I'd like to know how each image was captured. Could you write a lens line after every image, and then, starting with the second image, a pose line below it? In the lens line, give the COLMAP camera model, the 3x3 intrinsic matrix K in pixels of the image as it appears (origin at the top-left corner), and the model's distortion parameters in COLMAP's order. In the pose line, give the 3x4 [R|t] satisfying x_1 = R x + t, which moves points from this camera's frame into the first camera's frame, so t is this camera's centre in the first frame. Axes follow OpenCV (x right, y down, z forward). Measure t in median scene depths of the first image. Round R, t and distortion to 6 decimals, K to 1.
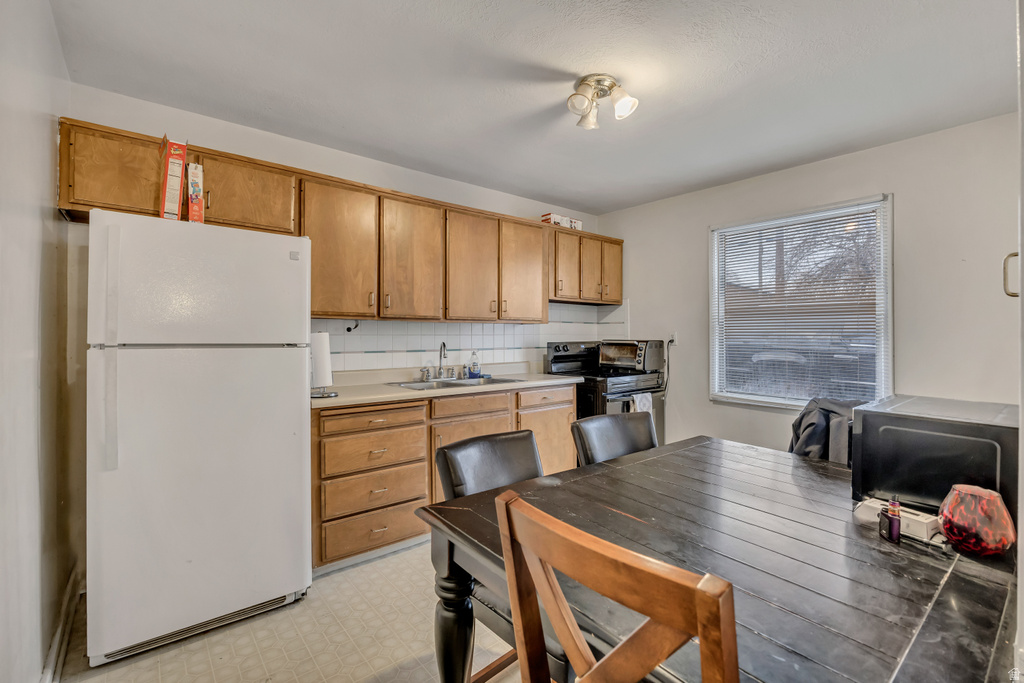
lens RADIAL K [[449.8, 0, 516.2], [0, 449.8, 335.0], [0, 0, 1]] dist [-0.026368, -0.000209]
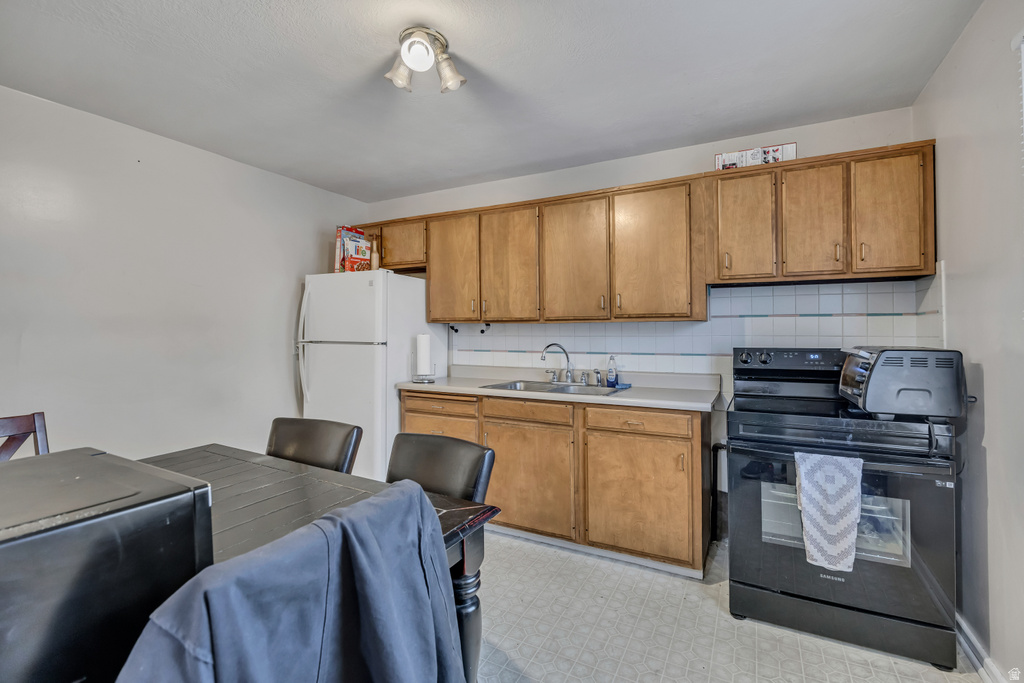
lens RADIAL K [[449.8, 0, 516.8], [0, 449.8, 336.2], [0, 0, 1]] dist [-0.026368, -0.000209]
pose [[0.383978, 0.001681, -0.923341, 0.725713], [-0.000756, 0.999999, 0.001506, -0.001929], [0.923342, 0.000120, 0.383979, 0.592888]]
